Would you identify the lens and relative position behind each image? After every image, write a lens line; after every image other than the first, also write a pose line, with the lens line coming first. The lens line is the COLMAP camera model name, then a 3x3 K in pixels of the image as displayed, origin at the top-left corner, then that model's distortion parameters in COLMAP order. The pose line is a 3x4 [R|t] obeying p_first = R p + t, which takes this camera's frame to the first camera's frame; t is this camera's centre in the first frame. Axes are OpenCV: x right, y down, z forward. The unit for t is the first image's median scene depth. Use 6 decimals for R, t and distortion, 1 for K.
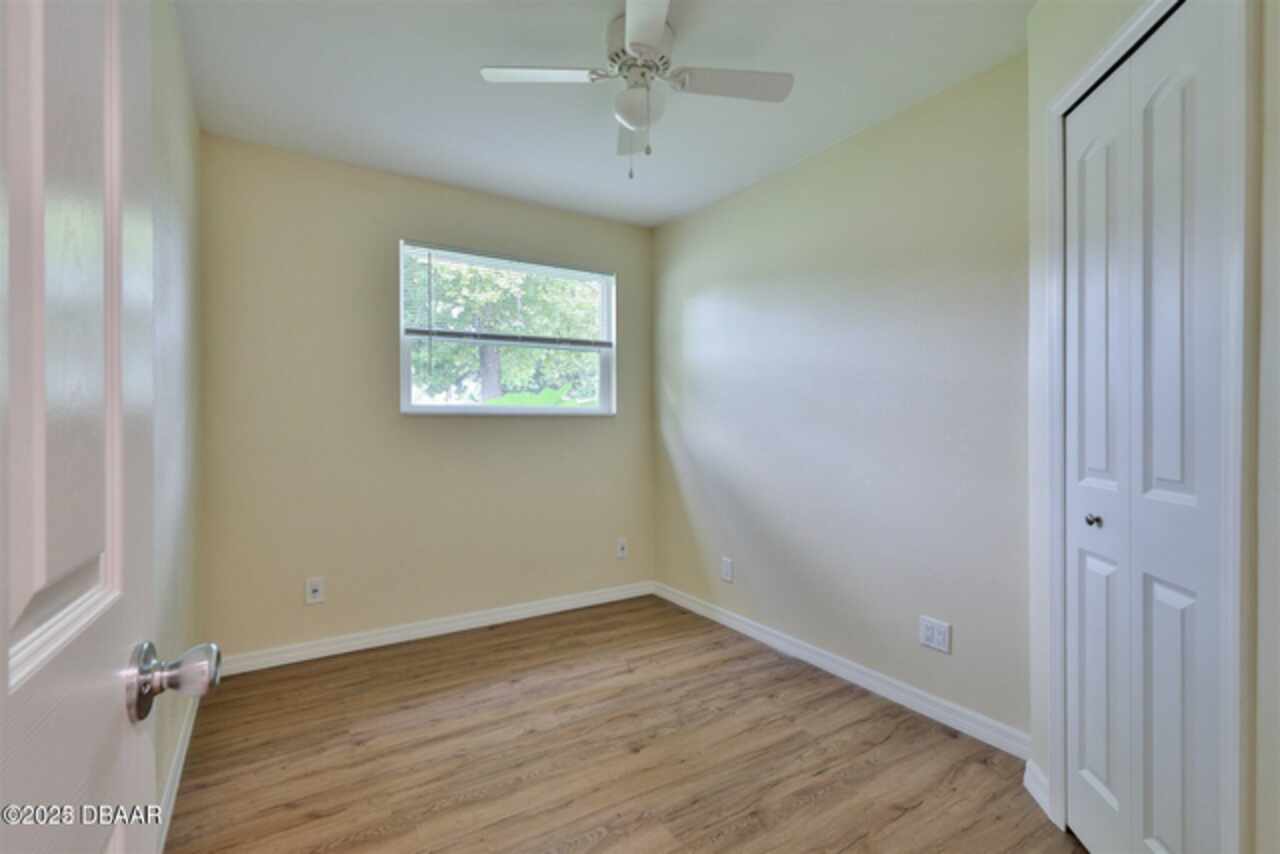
lens RADIAL K [[576.7, 0, 641.2], [0, 576.7, 413.4], [0, 0, 1]] dist [0.051751, 0.000223]
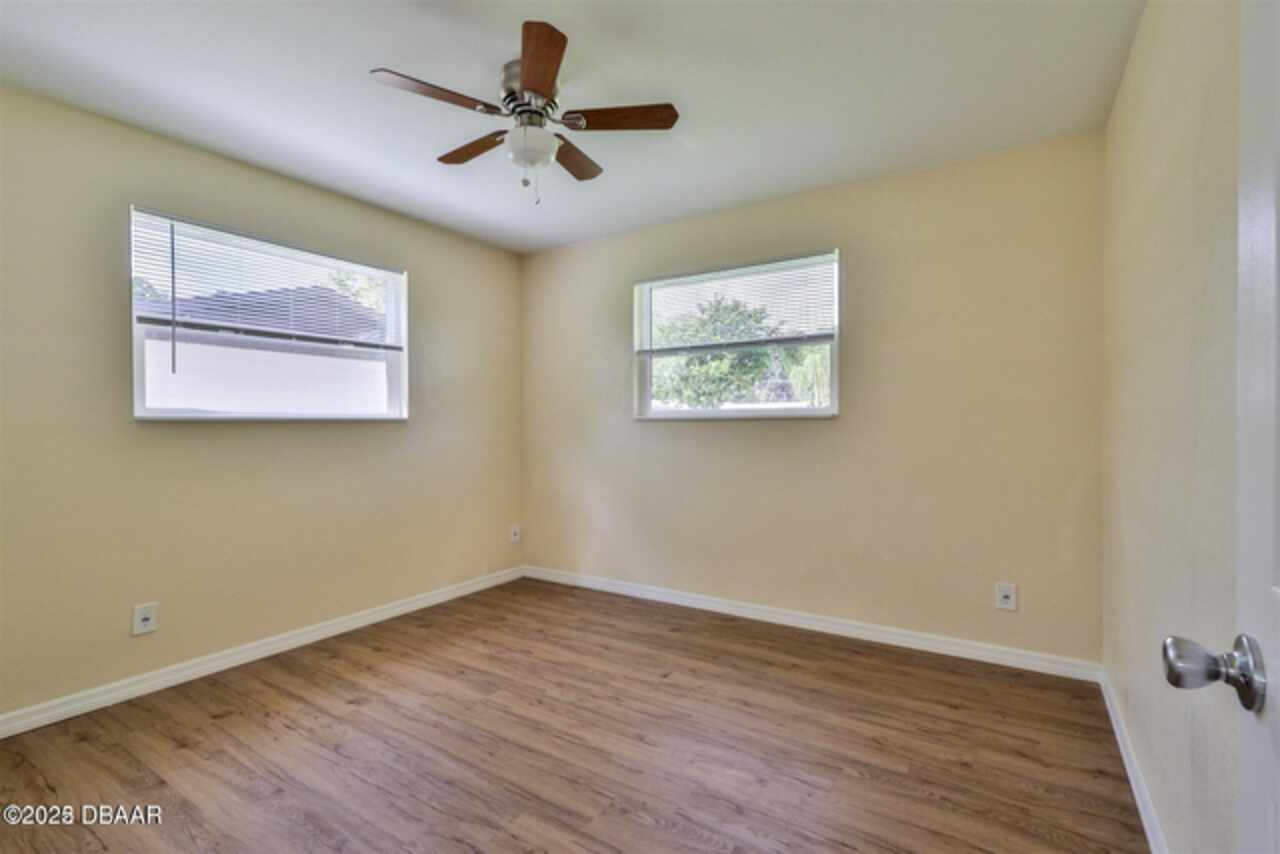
lens RADIAL K [[576.7, 0, 641.2], [0, 576.7, 413.4], [0, 0, 1]] dist [0.051751, 0.000223]
pose [[0.916812, -0.002753, 0.399310, -0.092313], [0.005415, 0.999970, -0.005539, 0.000205], [-0.399283, 0.007240, 0.916799, -0.053111]]
